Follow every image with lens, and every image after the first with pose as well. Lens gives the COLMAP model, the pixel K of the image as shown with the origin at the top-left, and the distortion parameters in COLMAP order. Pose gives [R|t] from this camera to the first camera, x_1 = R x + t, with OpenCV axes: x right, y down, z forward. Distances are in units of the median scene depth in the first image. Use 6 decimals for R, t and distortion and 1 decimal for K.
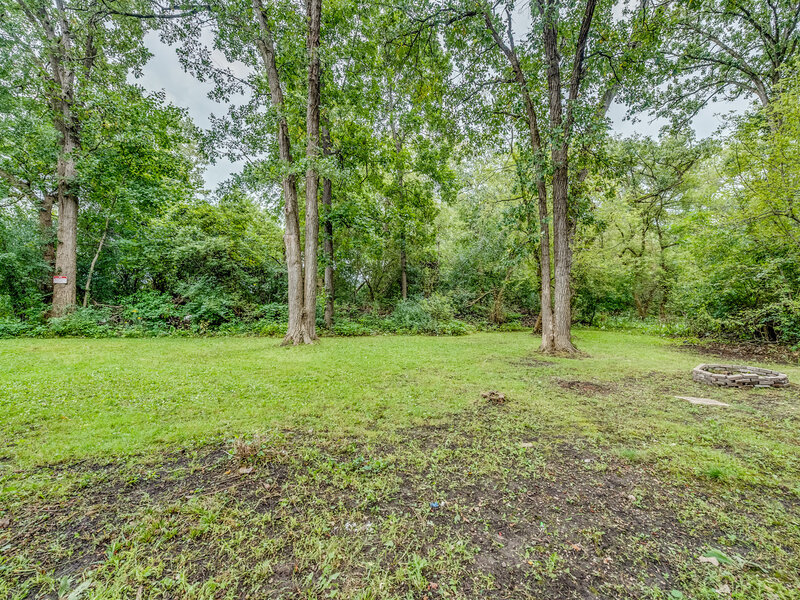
lens RADIAL K [[354.6, 0, 400.4], [0, 354.6, 303.6], [0, 0, 1]] dist [0.007907, -0.000564]
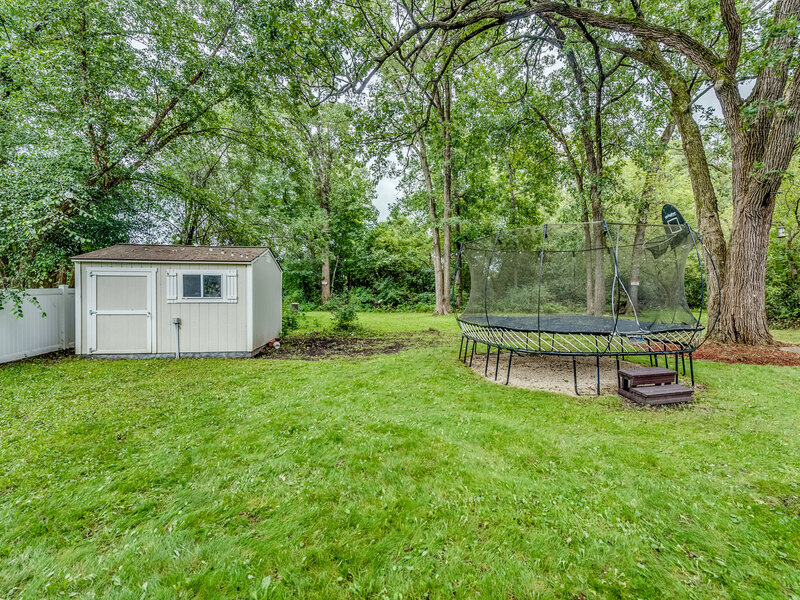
lens RADIAL K [[354.6, 0, 403.3], [0, 354.6, 294.5], [0, 0, 1]] dist [0.007907, -0.000564]
pose [[0.927760, -0.011791, -0.372990, 0.167091], [0.016960, 0.999800, 0.010579, -0.012436], [0.372791, -0.016140, 0.927775, -0.599792]]
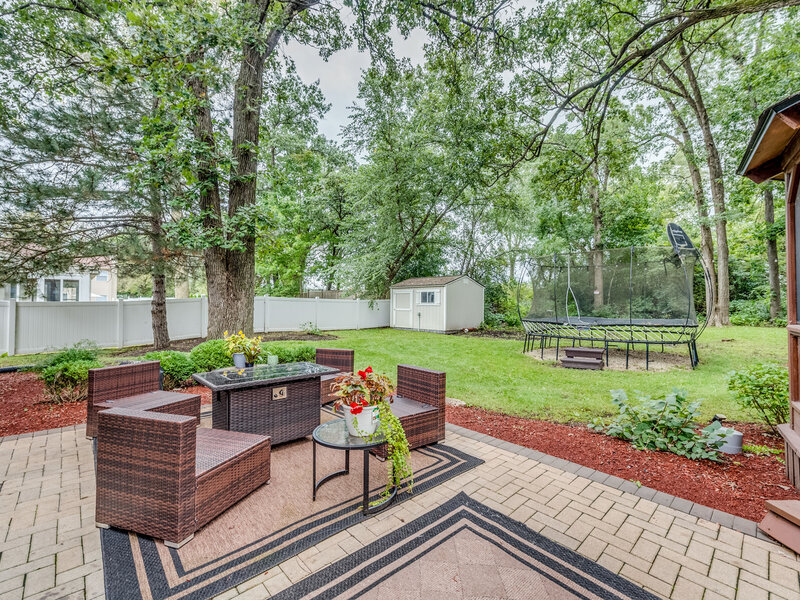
lens RADIAL K [[354.6, 0, 398.0], [0, 354.6, 302.4], [0, 0, 1]] dist [0.007907, -0.000564]
pose [[0.281559, -0.016074, -0.959409, 0.623373], [0.014446, 0.999817, -0.012512, 0.000772], [0.959435, -0.010336, 0.281739, -0.612427]]
